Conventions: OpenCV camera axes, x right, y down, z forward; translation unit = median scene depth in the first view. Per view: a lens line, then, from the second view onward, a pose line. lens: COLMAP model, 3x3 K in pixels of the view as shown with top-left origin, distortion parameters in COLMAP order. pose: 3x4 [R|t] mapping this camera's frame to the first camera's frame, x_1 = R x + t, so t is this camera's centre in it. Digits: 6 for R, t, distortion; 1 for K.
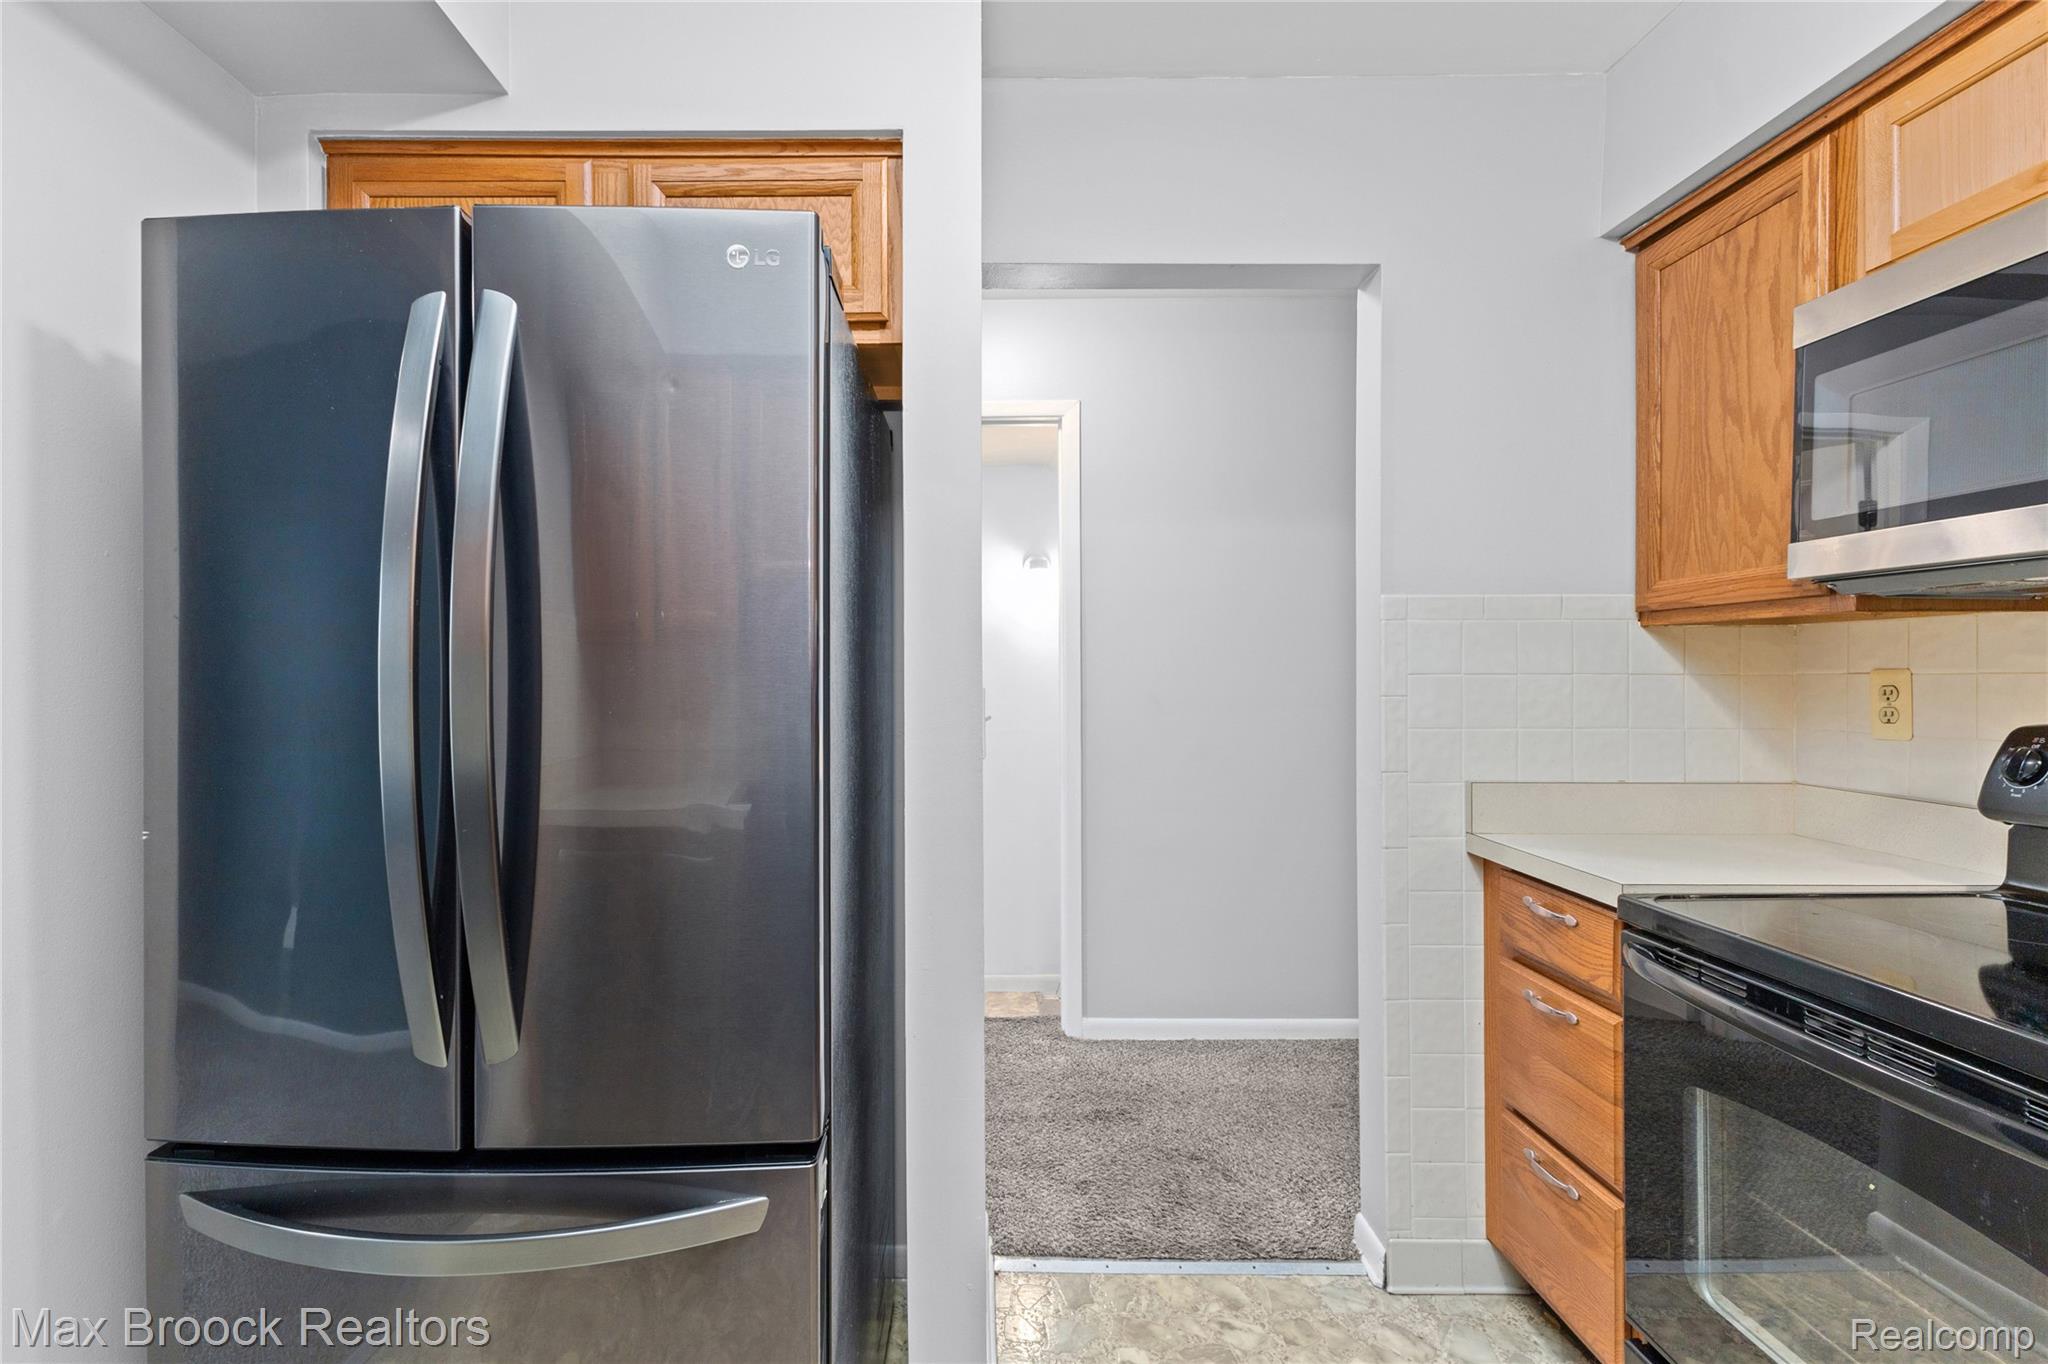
lens RADIAL K [[919.7, 0, 969.2], [0, 919.7, 674.1], [0, 0, 1]] dist [0.009274, -0.000282]
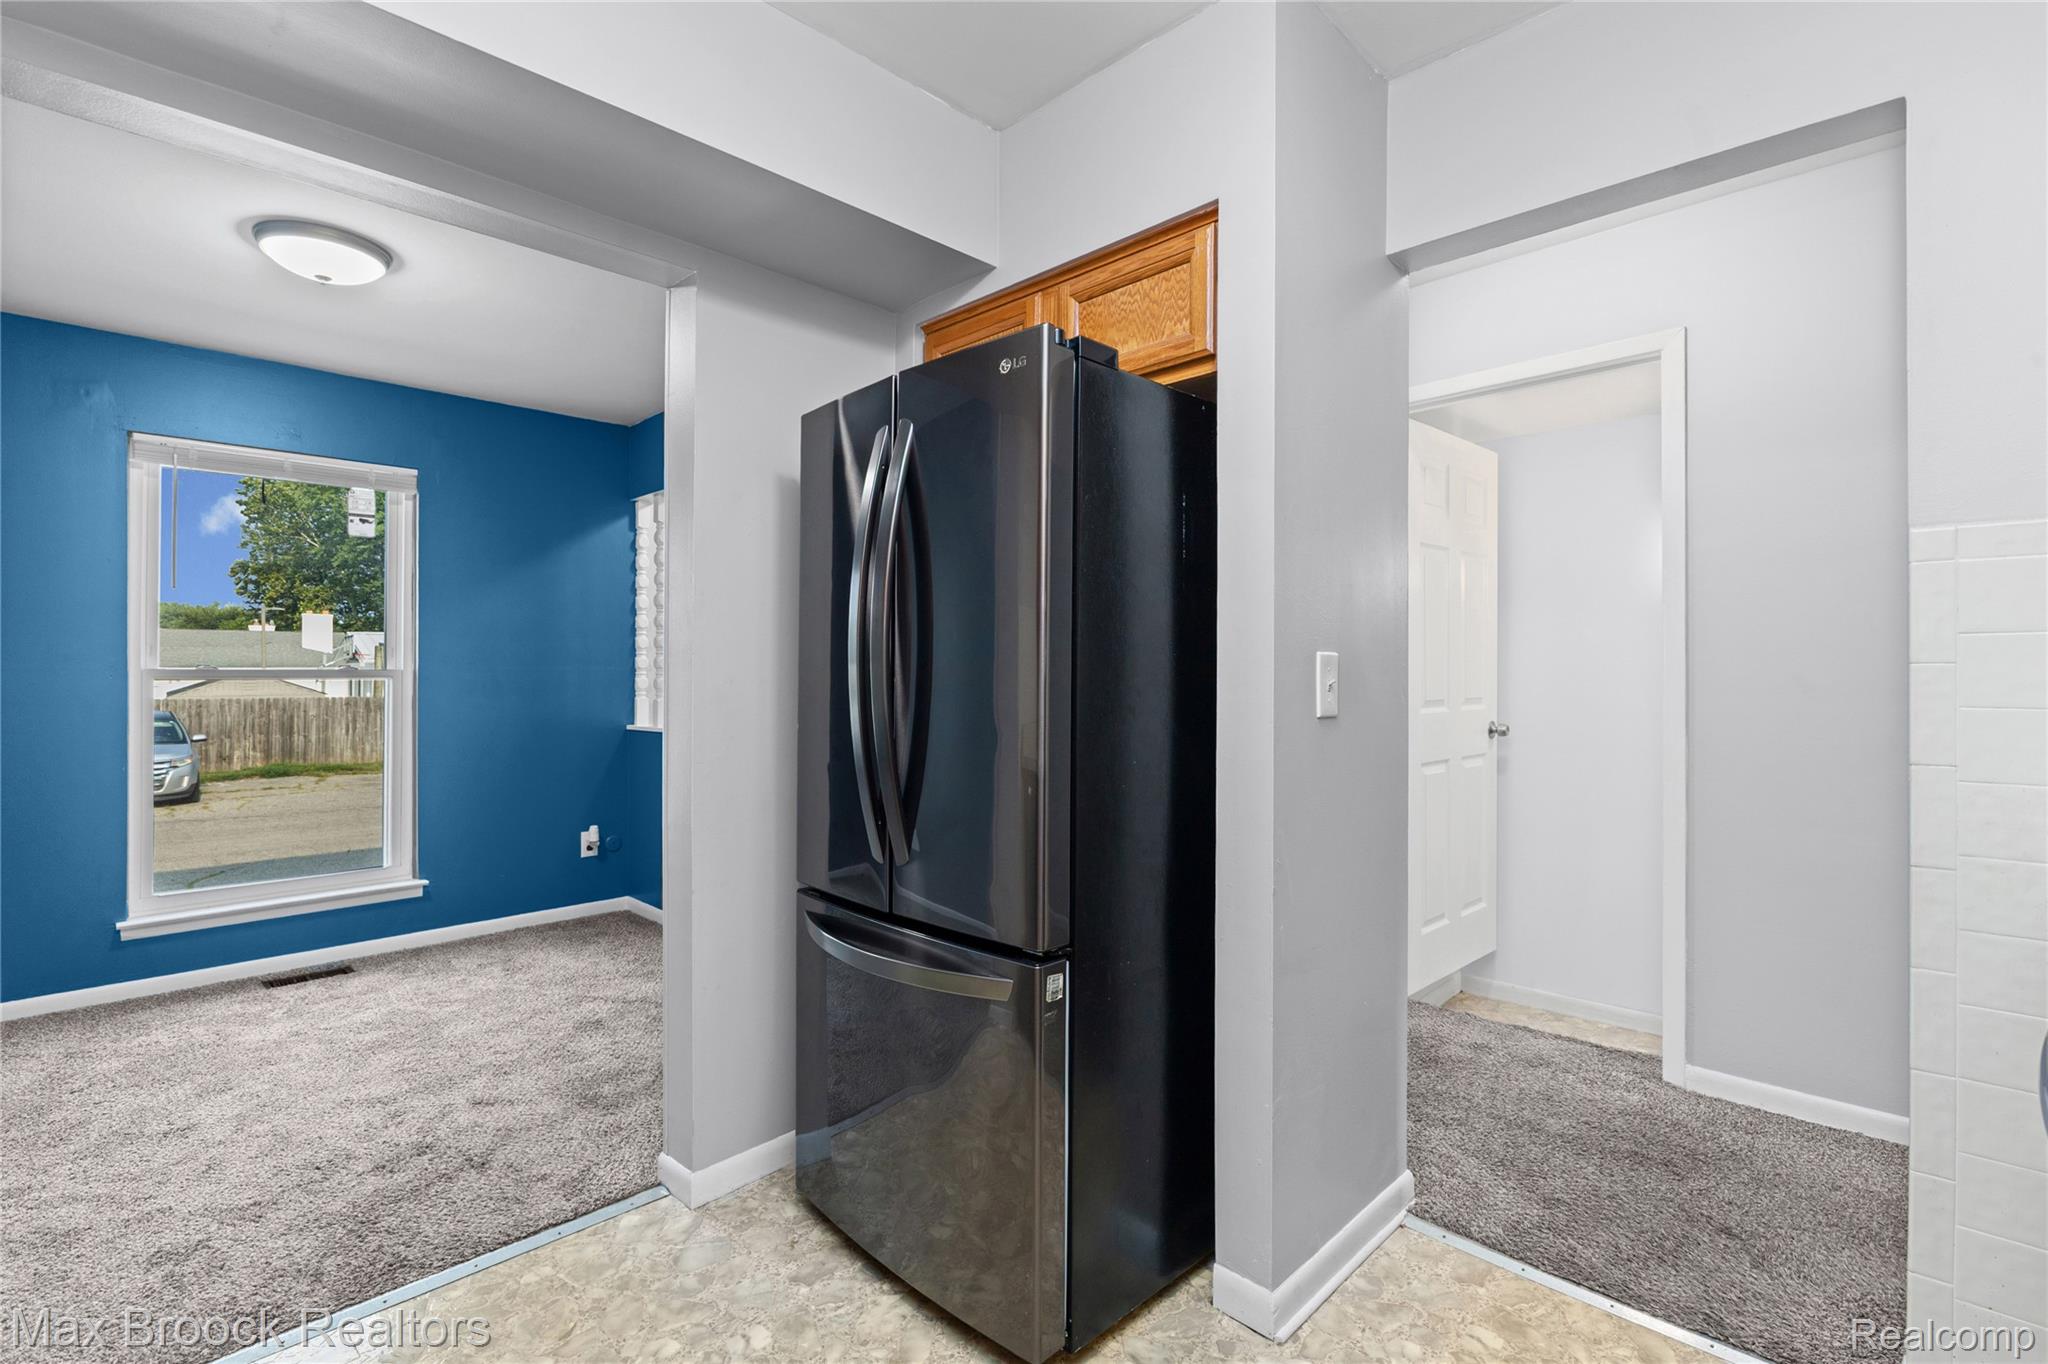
lens RADIAL K [[935.1, 0, 1024.0], [0, 935.1, 682.0], [0, 0, 1]] dist [-0.006232, -0.001515]
pose [[0.711958, 0.004505, -0.702208, 0.537889], [-0.001070, 0.999985, 0.005331, 0.041468], [0.702221, -0.003045, 0.711952, -0.043402]]
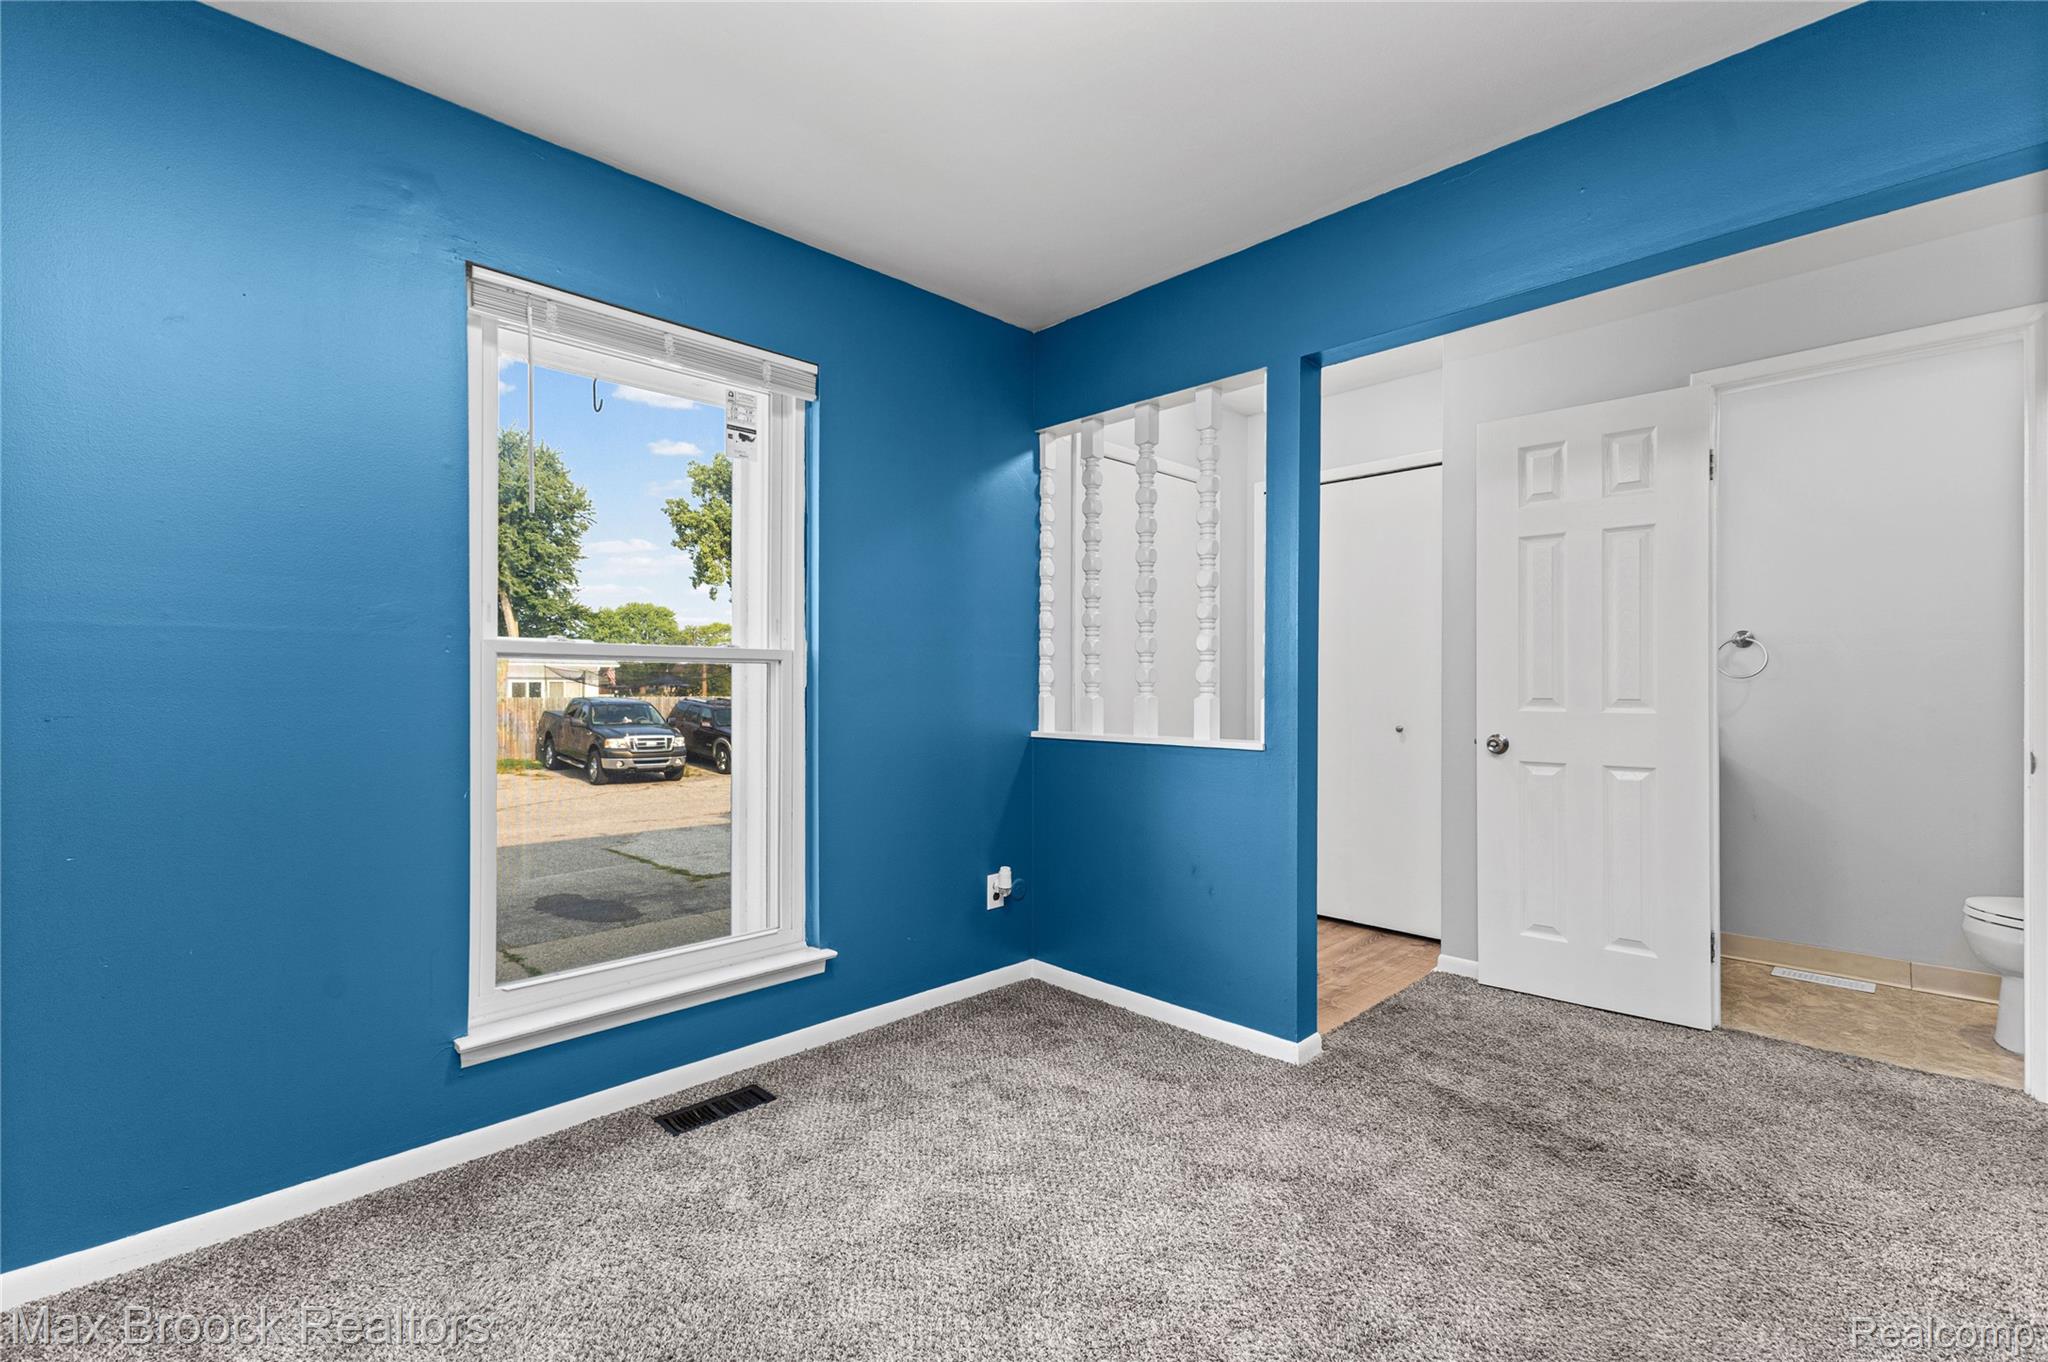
lens RADIAL K [[883.3, 0, 1029.3], [0, 883.3, 698.6], [0, 0, 1]] dist [0.001569, 0.006161]
pose [[0.701961, 0.017006, -0.712013, -0.920237], [-0.008281, 0.999842, 0.015716, 0.084373], [0.712167, -0.005136, 0.701991, -0.293975]]
